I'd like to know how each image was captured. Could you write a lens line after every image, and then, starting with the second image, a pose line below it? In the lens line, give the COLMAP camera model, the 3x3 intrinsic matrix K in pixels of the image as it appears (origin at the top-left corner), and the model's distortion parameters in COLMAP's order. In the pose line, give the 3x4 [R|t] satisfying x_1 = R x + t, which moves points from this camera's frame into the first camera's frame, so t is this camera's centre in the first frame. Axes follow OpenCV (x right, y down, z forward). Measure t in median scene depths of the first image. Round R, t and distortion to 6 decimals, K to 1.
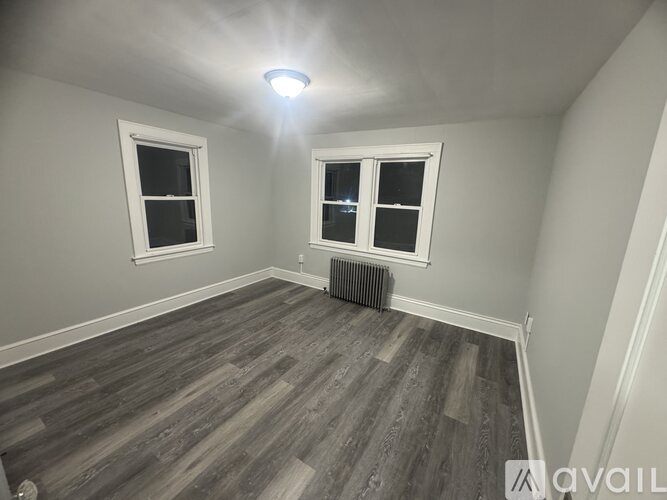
lens RADIAL K [[264.9, 0, 333.5], [0, 264.9, 250.0], [0, 0, 1]] dist [-0.008765, 0.000165]
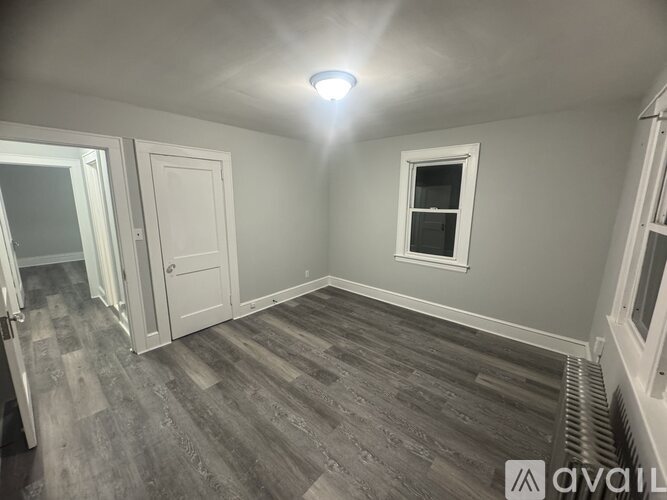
lens RADIAL K [[264.9, 0, 333.5], [0, 264.9, 250.0], [0, 0, 1]] dist [-0.008765, 0.000165]
pose [[-0.161074, 0.145355, -0.976180, 0.660363], [-0.227285, 0.957047, 0.180009, -0.183261], [0.960415, 0.250865, -0.121118, 0.992680]]
